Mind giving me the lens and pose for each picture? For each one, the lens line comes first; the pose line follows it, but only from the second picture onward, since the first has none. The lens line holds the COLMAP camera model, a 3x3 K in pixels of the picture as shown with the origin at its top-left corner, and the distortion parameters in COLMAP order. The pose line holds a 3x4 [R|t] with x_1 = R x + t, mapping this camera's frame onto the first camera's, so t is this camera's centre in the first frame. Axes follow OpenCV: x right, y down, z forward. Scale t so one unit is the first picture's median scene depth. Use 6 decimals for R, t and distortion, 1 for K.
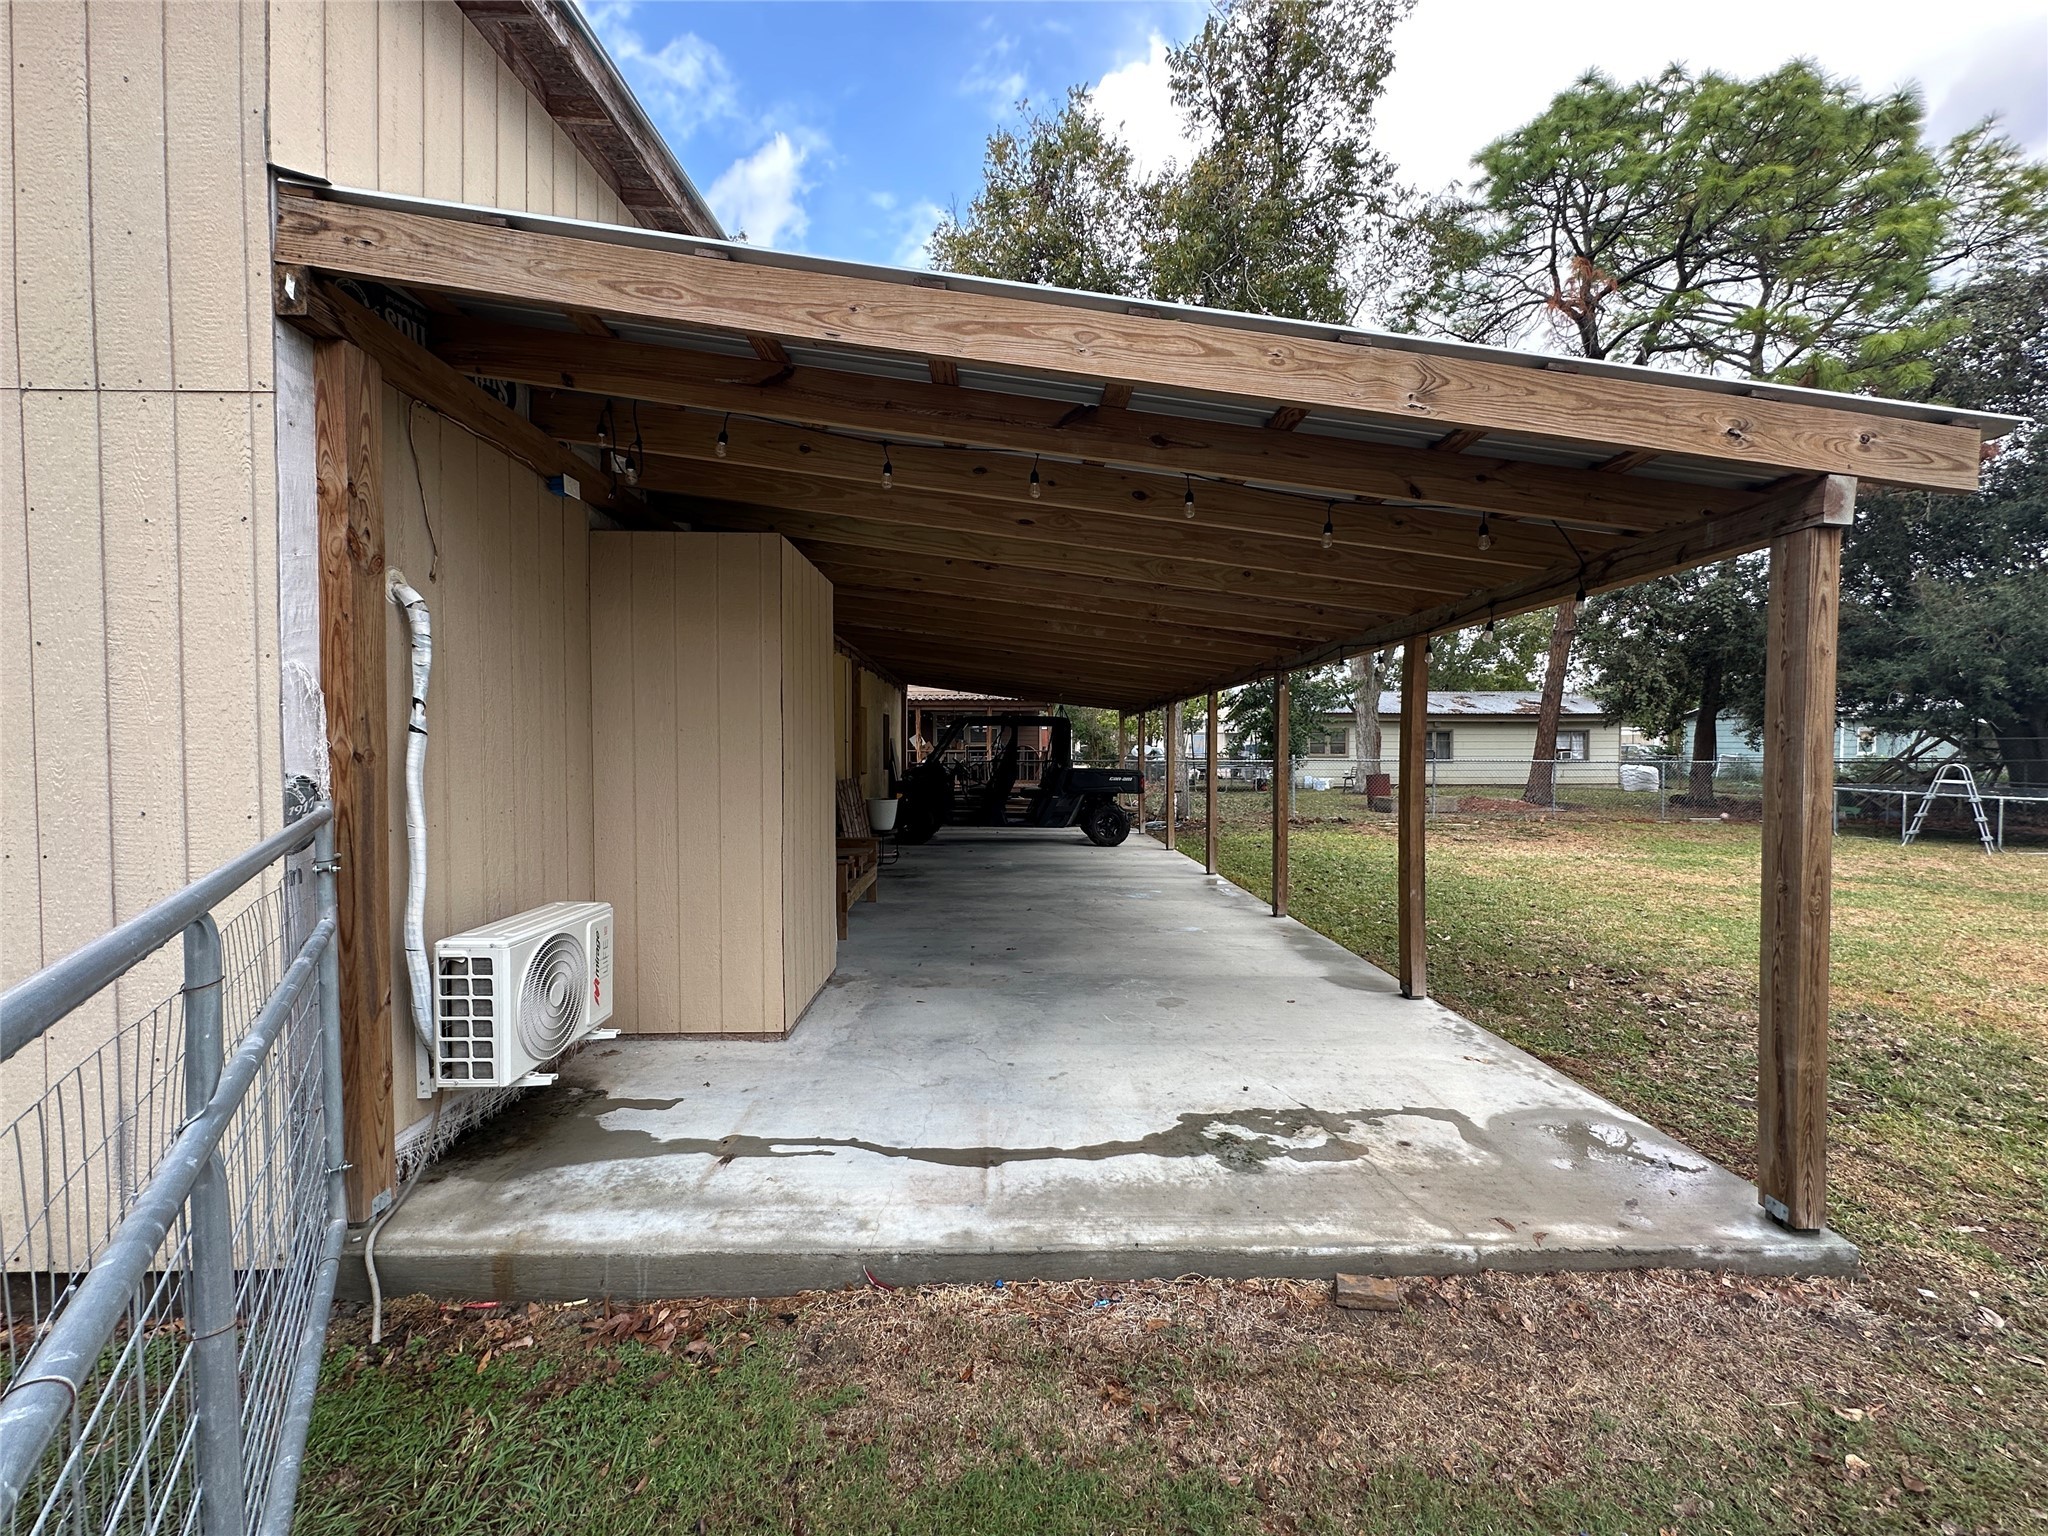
lens RADIAL K [[818.7, 0, 1024.5], [0, 818.7, 764.2], [0, 0, 1]] dist [-0.000019, 0.000040]
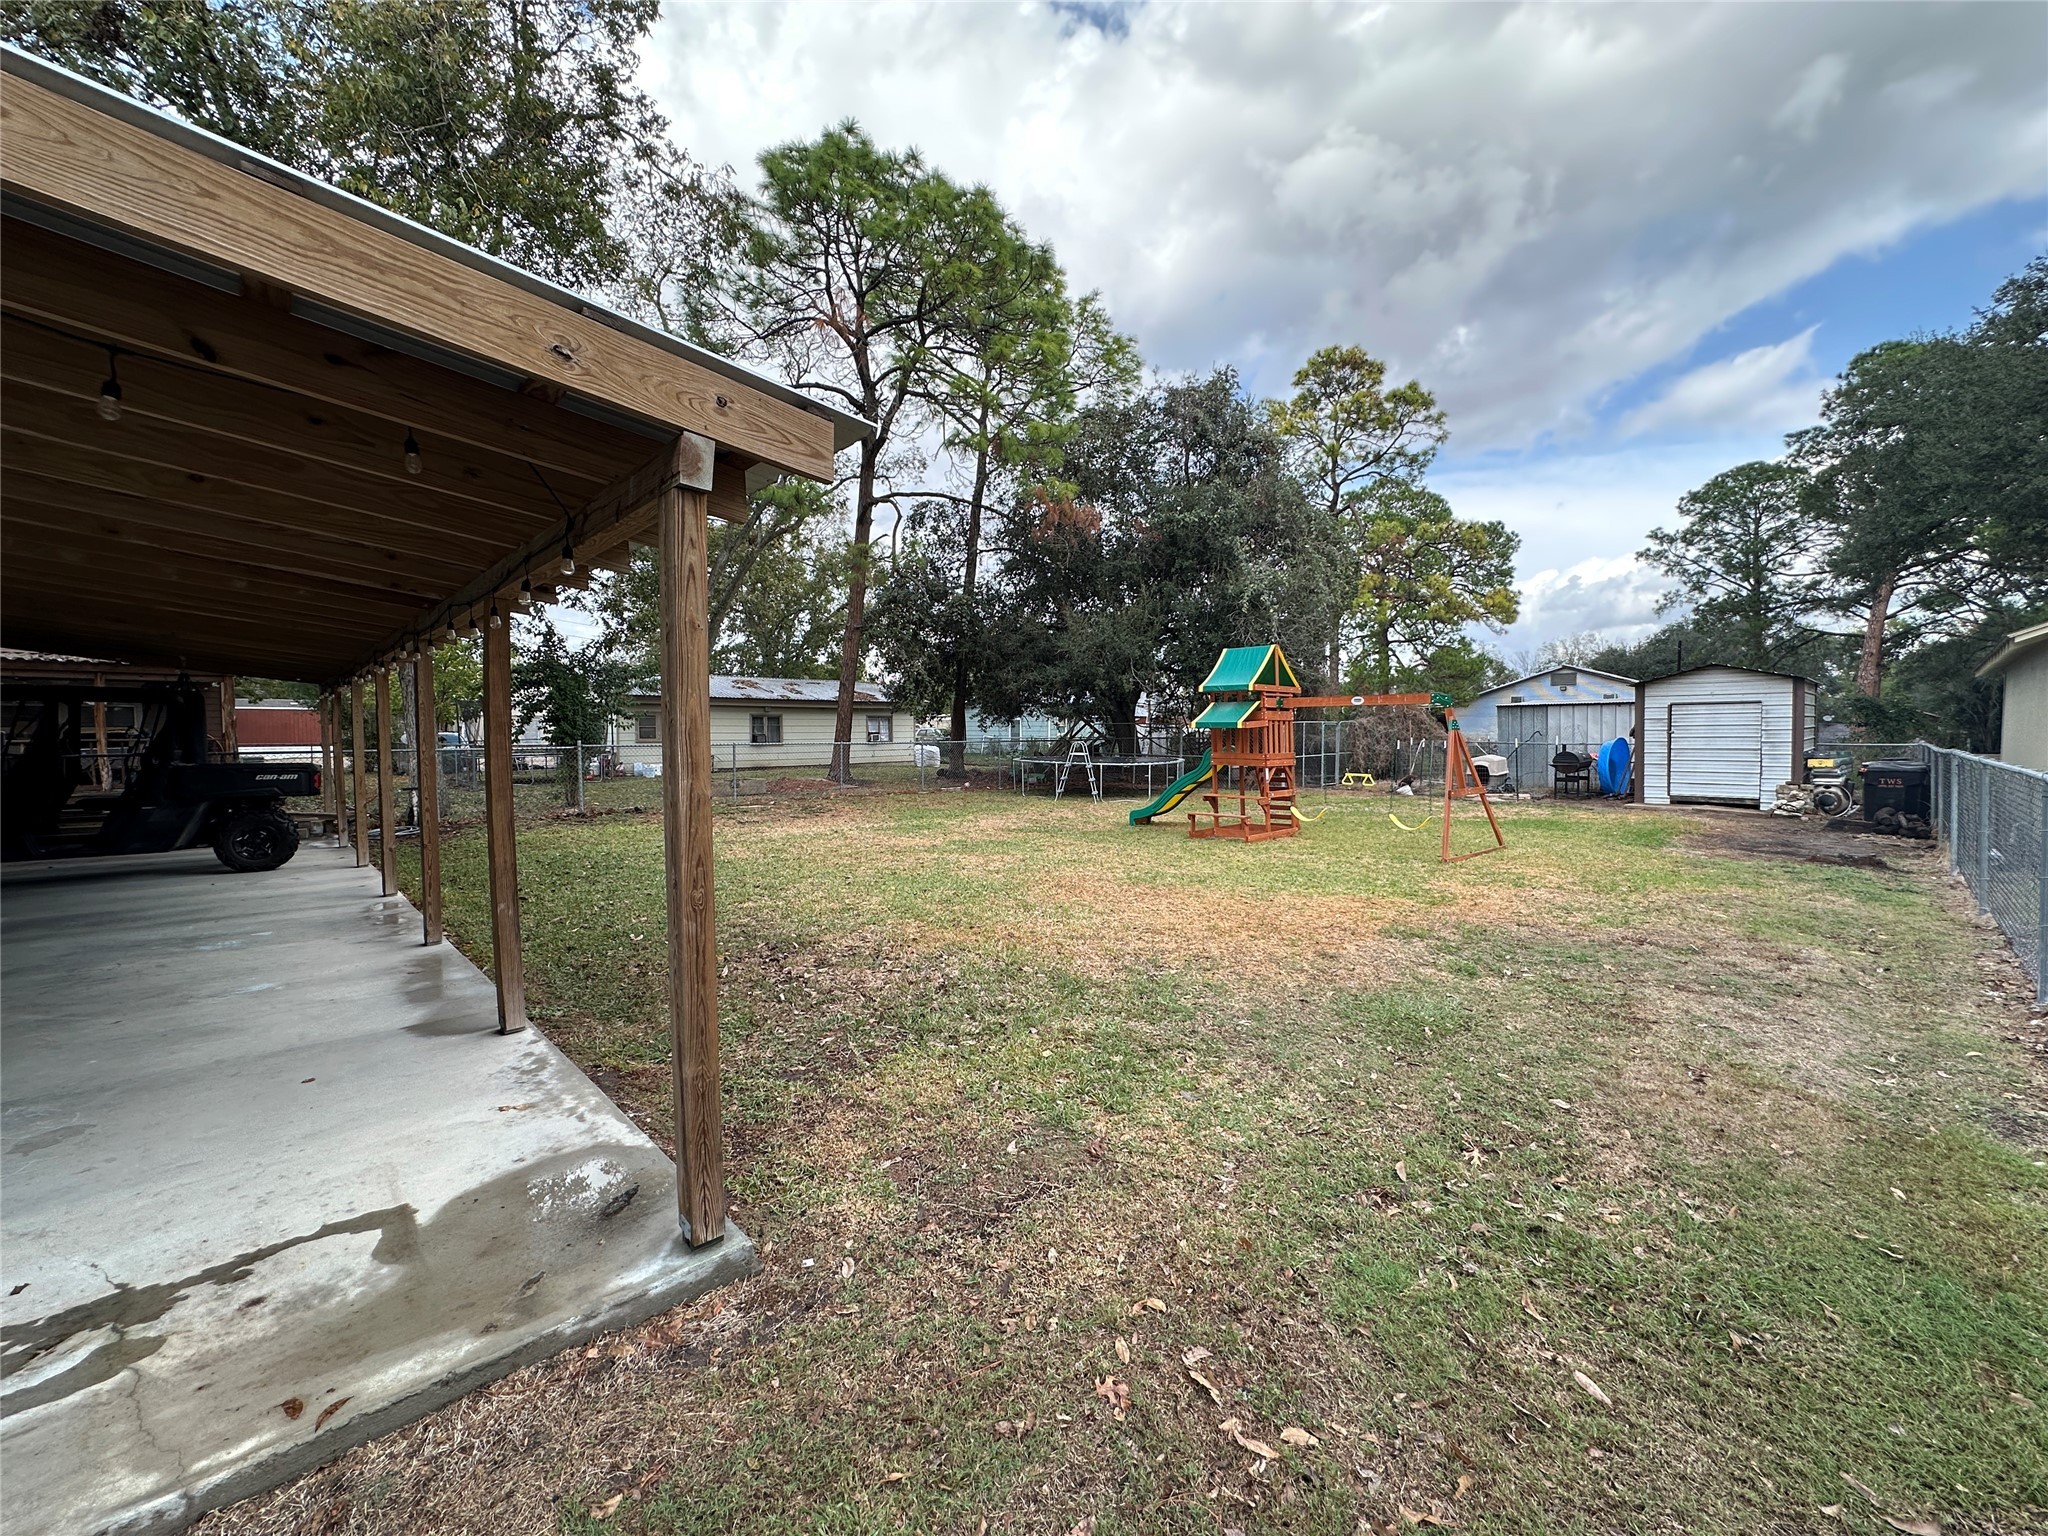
lens RADIAL K [[818.7, 0, 1024.5], [0, 818.7, 764.2], [0, 0, 1]] dist [-0.000019, 0.000040]
pose [[0.742904, -0.031808, 0.668642, 0.117045], [0.019154, 0.999472, 0.026265, 0.000296], [-0.669124, -0.006705, 0.743120, 0.011508]]
